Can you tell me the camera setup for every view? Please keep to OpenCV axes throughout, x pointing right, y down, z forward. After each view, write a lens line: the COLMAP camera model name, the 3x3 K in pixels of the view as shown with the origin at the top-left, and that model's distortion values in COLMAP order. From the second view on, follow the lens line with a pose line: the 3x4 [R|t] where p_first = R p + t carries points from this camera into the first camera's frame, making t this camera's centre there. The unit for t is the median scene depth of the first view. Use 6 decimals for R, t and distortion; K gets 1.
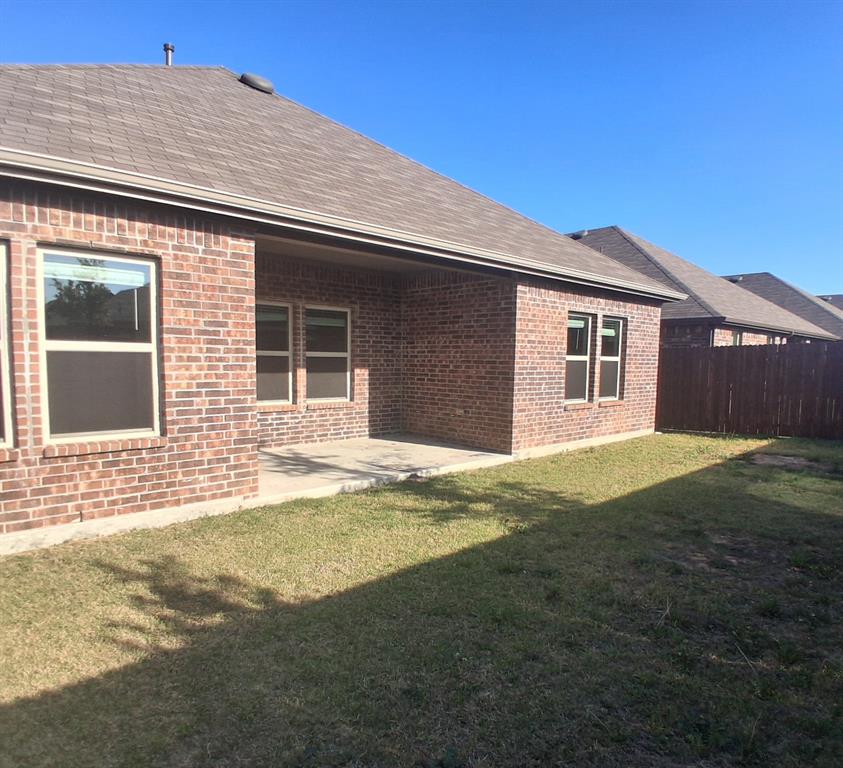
lens RADIAL K [[568.7, 0, 422.5], [0, 568.7, 415.3], [0, 0, 1]] dist [0.034958, -0.062355]
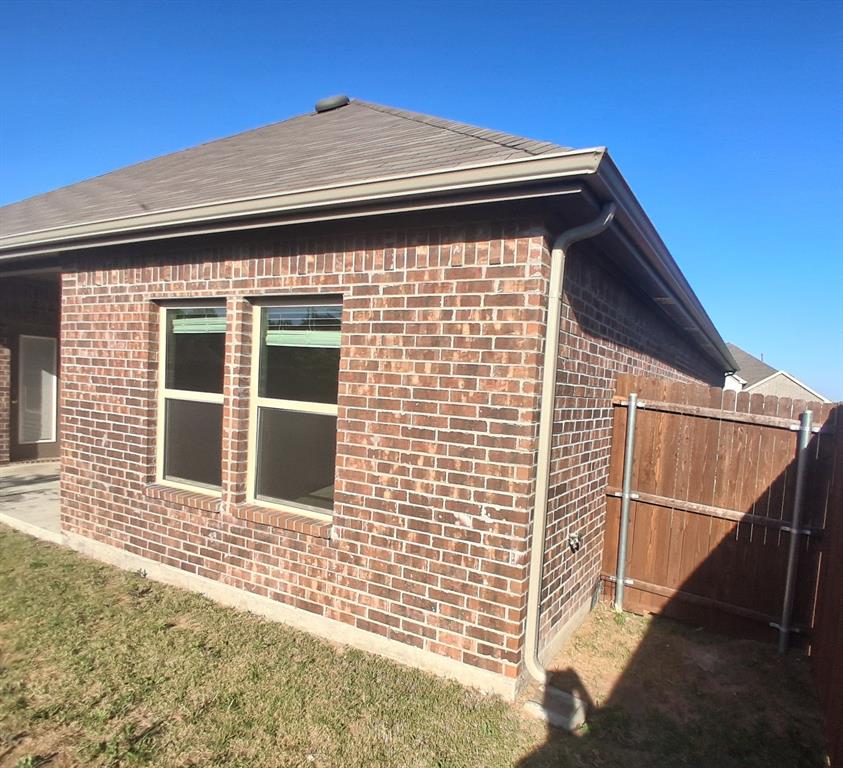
lens RADIAL K [[568.7, 0, 422.5], [0, 568.7, 415.3], [0, 0, 1]] dist [0.034958, -0.062355]
pose [[0.279107, 0.064248, -0.958108, 0.843097], [-0.144664, 0.989185, 0.024190, -0.133712], [0.949301, 0.131852, 0.285383, 1.132370]]
